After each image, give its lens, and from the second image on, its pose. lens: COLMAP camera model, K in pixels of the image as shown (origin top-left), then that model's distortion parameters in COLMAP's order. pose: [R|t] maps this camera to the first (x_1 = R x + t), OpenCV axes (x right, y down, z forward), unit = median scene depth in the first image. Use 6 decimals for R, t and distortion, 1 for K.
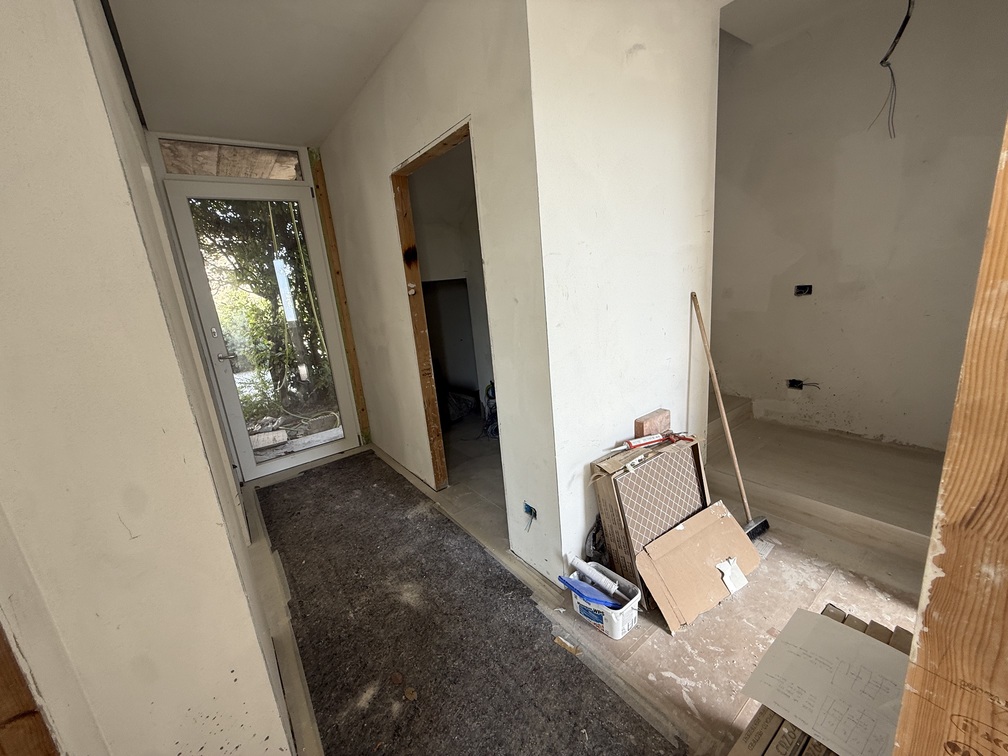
lens RADIAL K [[402.3, 0, 501.1], [0, 402.3, 377.6], [0, 0, 1]] dist [-0.000131, -0.000091]
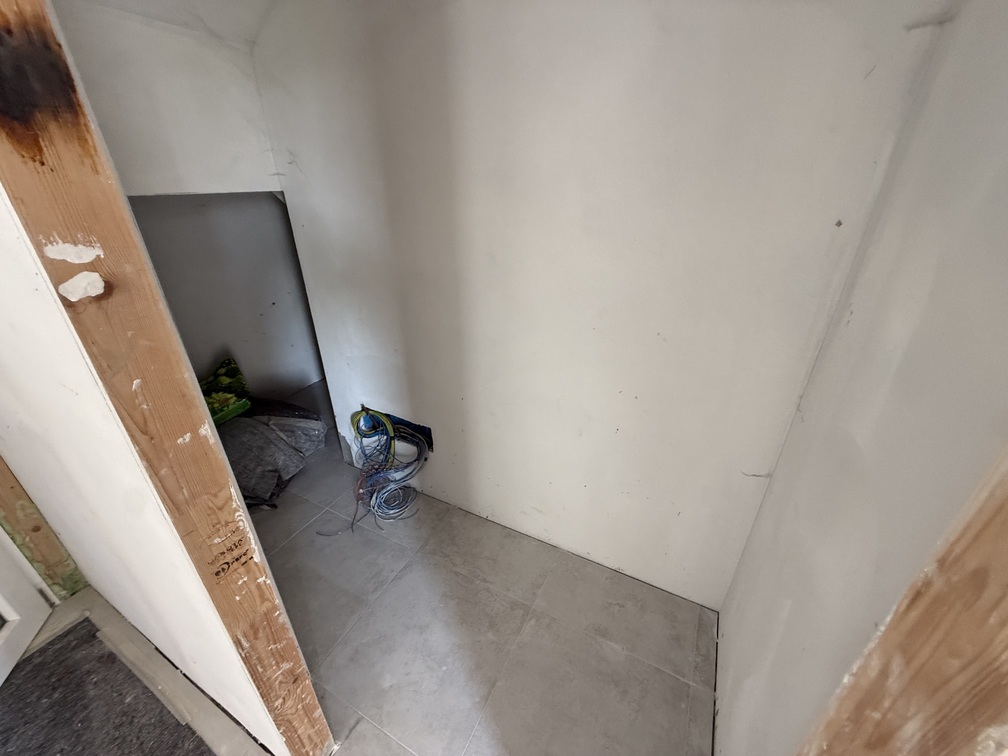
lens RADIAL K [[402.3, 0, 501.1], [0, 402.3, 377.6], [0, 0, 1]] dist [-0.000131, -0.000091]
pose [[0.900187, -0.113211, 0.420532, -0.115617], [0.026441, 0.978047, 0.206701, -0.190220], [-0.434701, -0.174950, 0.883418, 0.674875]]
